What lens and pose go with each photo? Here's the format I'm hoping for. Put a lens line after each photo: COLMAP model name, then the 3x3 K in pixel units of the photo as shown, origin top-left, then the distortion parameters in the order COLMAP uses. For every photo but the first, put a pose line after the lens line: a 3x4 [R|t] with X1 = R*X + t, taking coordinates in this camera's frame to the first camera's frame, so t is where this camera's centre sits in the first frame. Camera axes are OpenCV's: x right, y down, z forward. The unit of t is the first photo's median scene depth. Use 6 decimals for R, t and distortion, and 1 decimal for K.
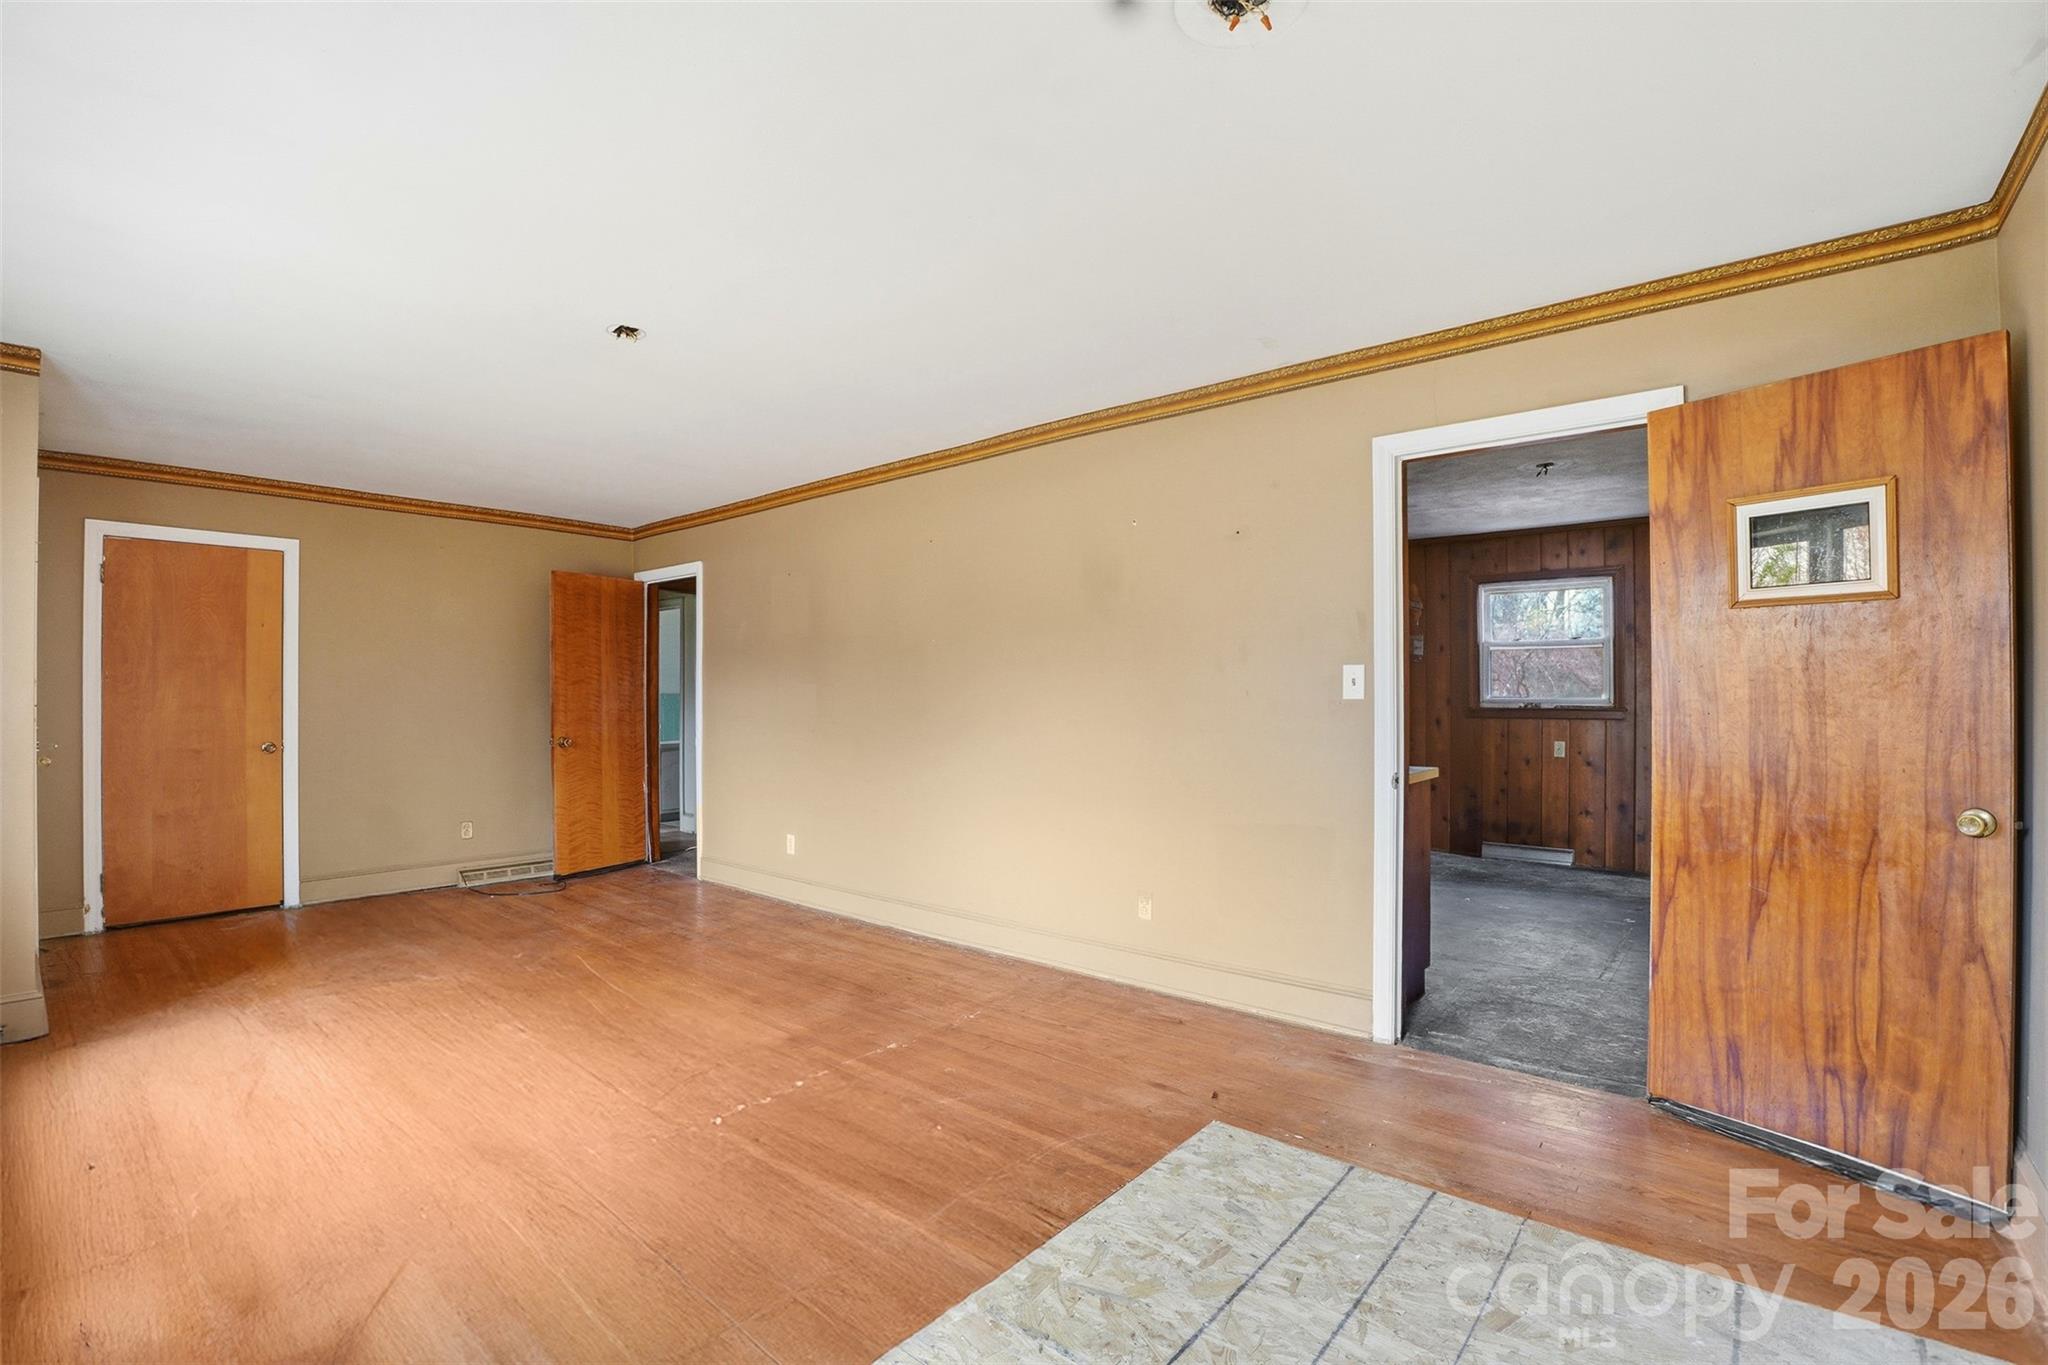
lens RADIAL K [[920.5, 0, 1027.0], [0, 920.5, 696.6], [0, 0, 1]] dist [-0.027088, 0.001271]
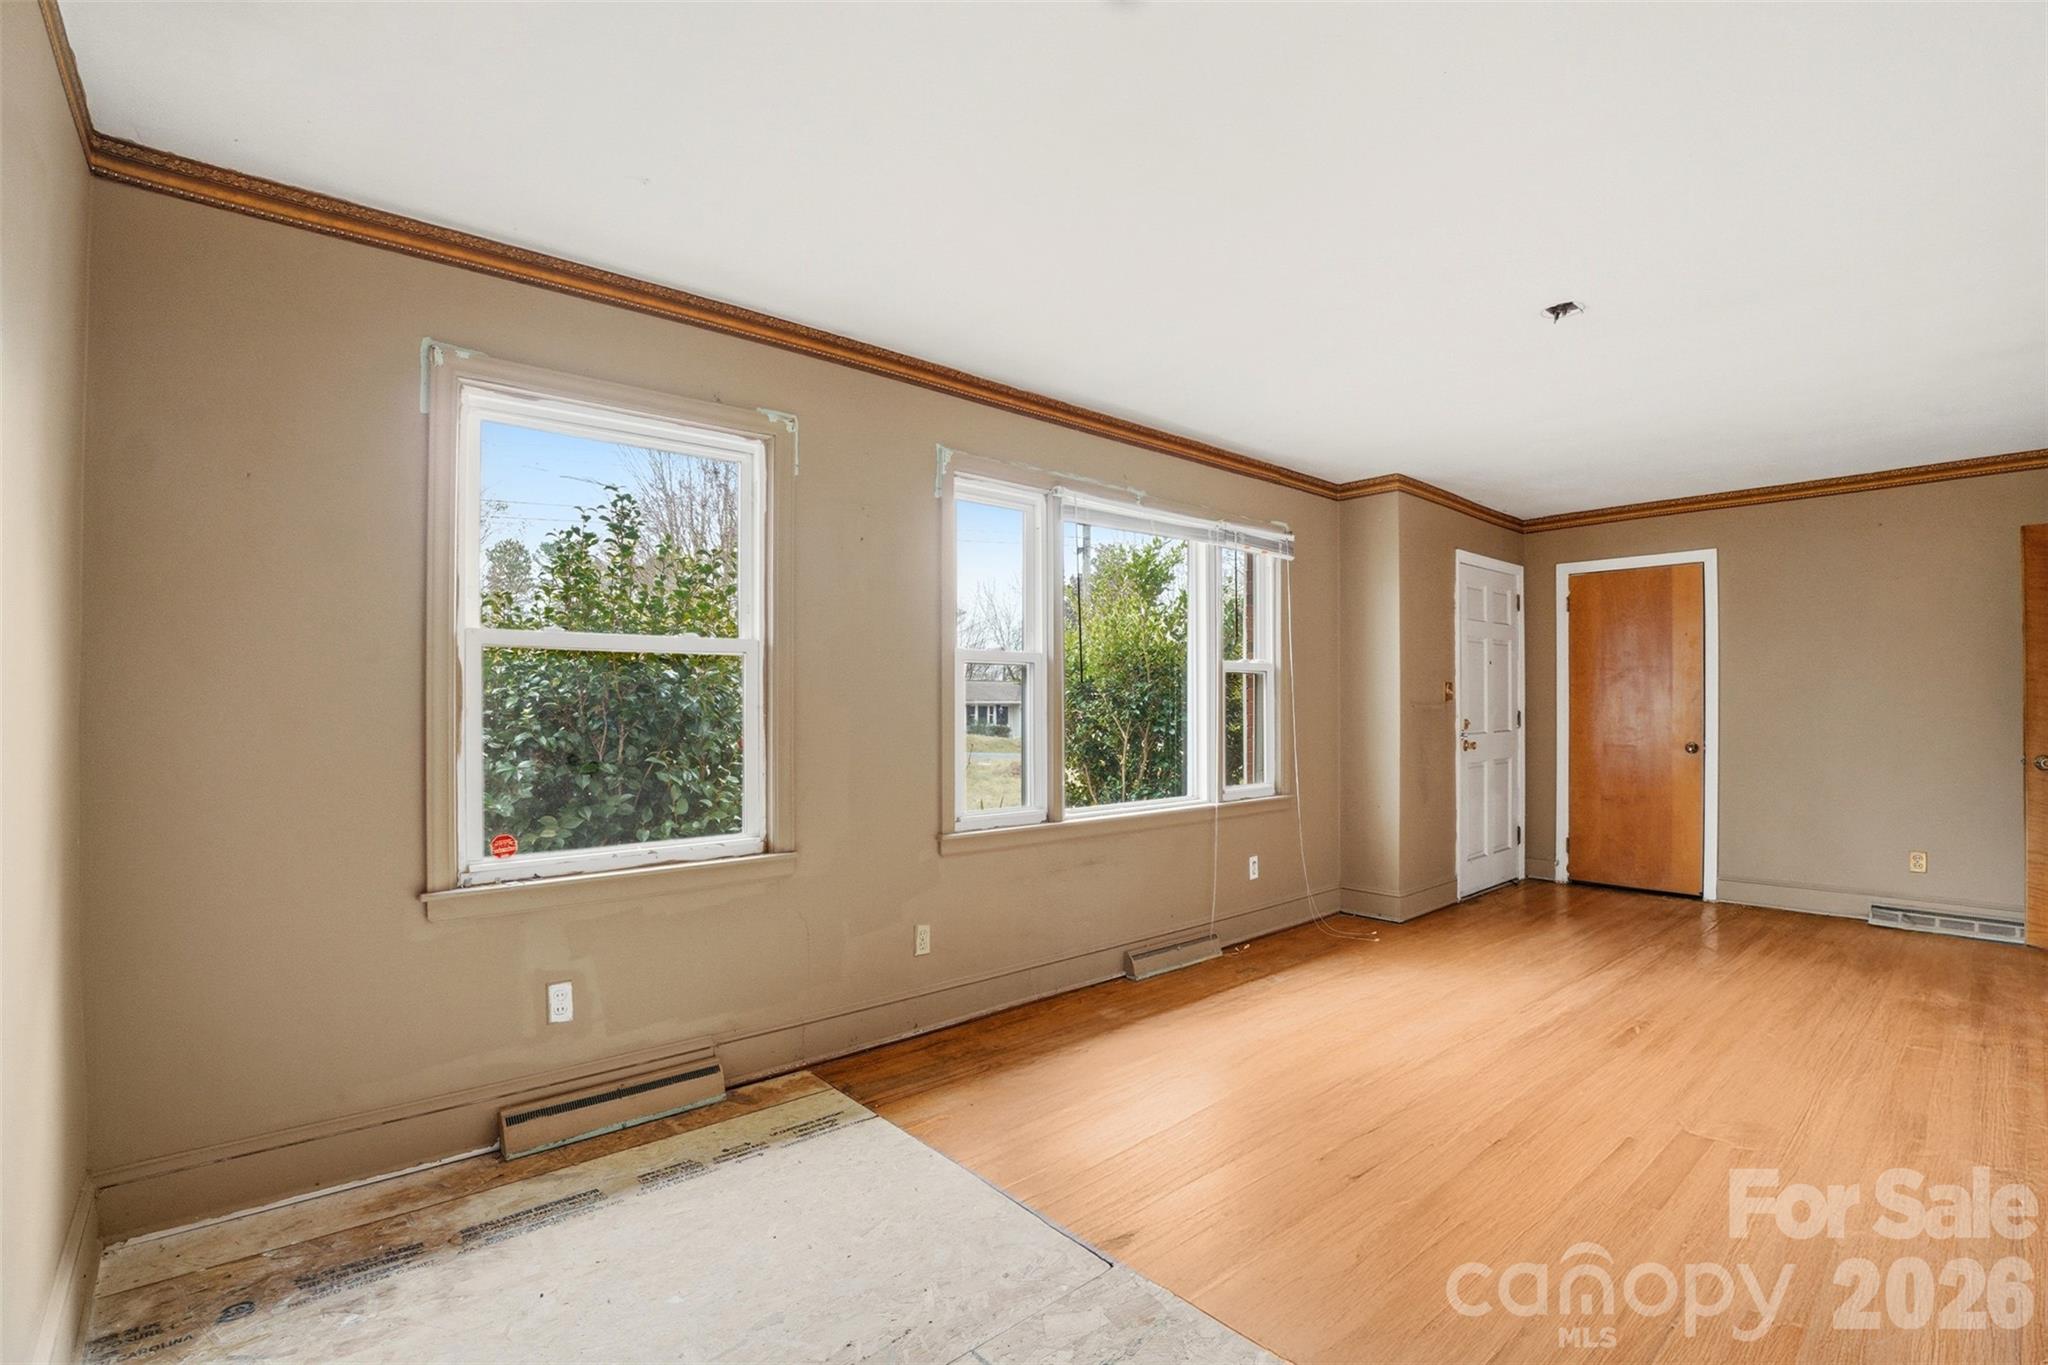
lens RADIAL K [[920.5, 0, 1019.8], [0, 920.5, 685.9], [0, 0, 1]] dist [-0.027088, 0.001271]
pose [[-0.117146, -0.015867, -0.992988, 0.333101], [0.003217, 0.999861, -0.016356, -0.001169], [0.993110, -0.005110, -0.117078, 0.342555]]
